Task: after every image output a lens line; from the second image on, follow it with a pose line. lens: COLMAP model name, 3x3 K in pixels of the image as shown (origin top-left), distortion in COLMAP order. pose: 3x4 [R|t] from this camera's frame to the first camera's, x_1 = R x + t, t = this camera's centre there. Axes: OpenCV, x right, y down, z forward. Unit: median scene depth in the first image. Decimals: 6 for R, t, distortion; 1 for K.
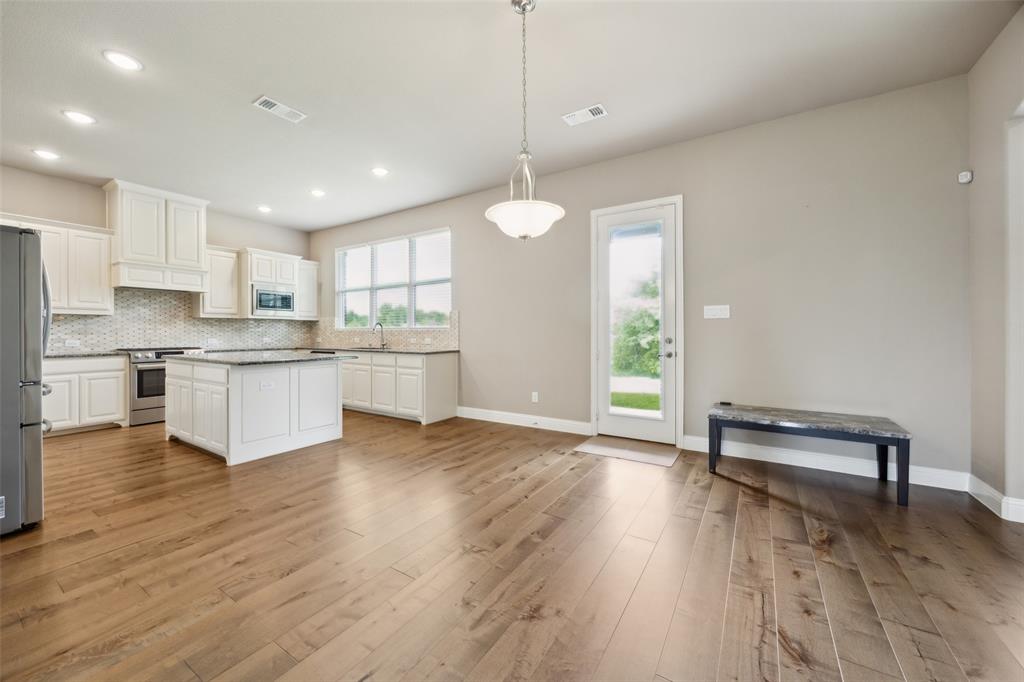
lens RADIAL K [[392.3, 0, 508.9], [0, 392.3, 334.5], [0, 0, 1]] dist [-0.002532, -0.000474]
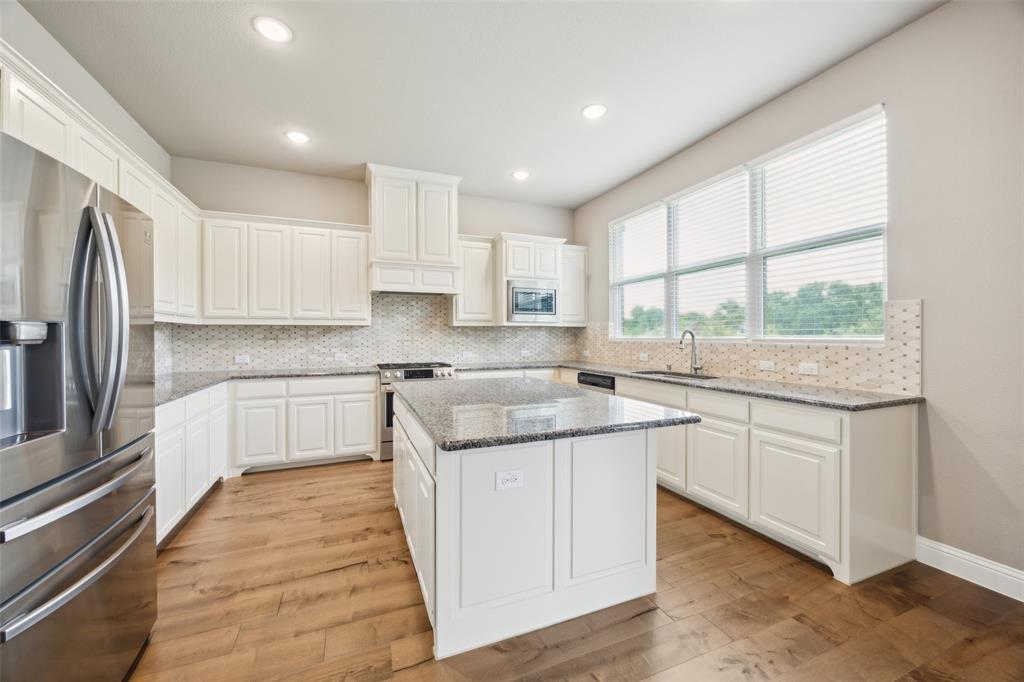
lens RADIAL K [[392.3, 0, 508.9], [0, 392.3, 334.5], [0, 0, 1]] dist [-0.002532, -0.000474]
pose [[0.817047, -0.003754, -0.576558, -0.237088], [-0.000143, 0.999977, -0.006713, -0.021232], [0.576571, 0.005568, 0.817028, 0.418360]]
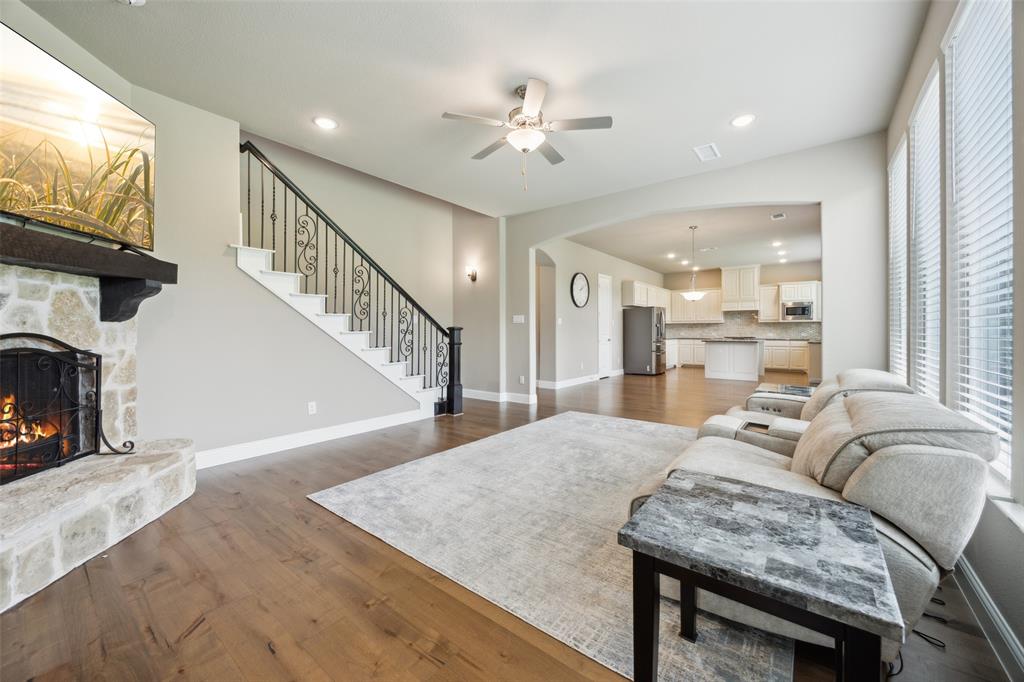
lens RADIAL K [[393.0, 0, 506.3], [0, 393.0, 331.2], [0, 0, 1]] dist [-0.002154, -0.000461]
pose [[-0.096945, 0.001925, -0.995288, 1.353848], [-0.003147, 0.999993, 0.002240, 0.000072], [0.995285, 0.003349, -0.096938, -0.081534]]
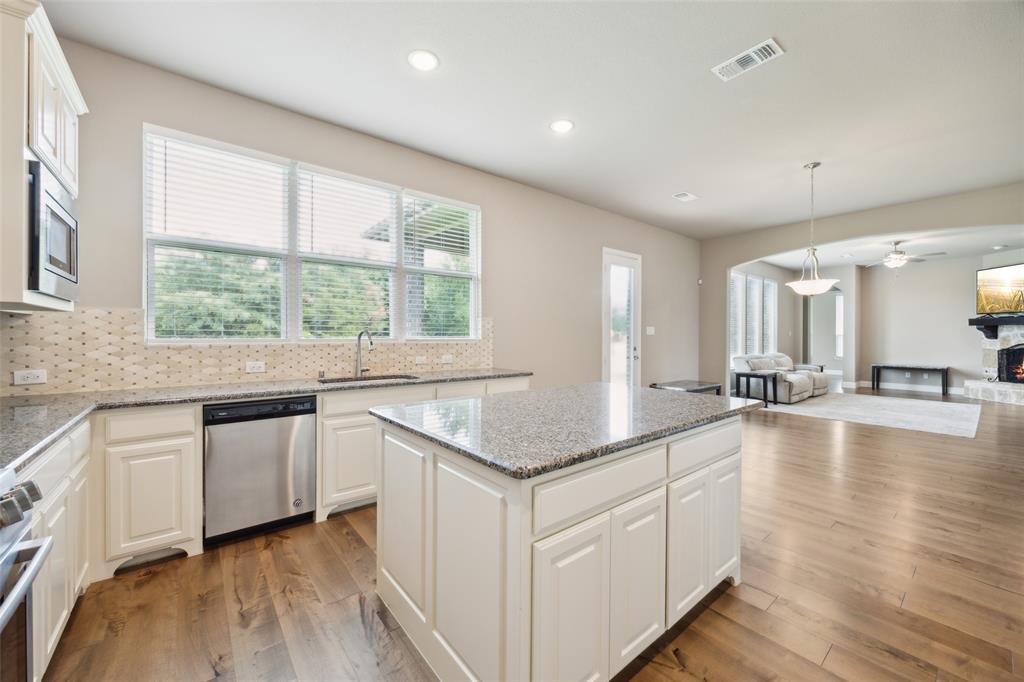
lens RADIAL K [[394.0, 0, 504.6], [0, 394.0, 336.5], [0, 0, 1]] dist [-0.002095, -0.000644]
pose [[0.320075, -0.001431, 0.947391, -0.858456], [0.000680, 0.999999, 0.001280, -0.023928], [-0.947392, 0.000234, 0.320075, 0.706250]]
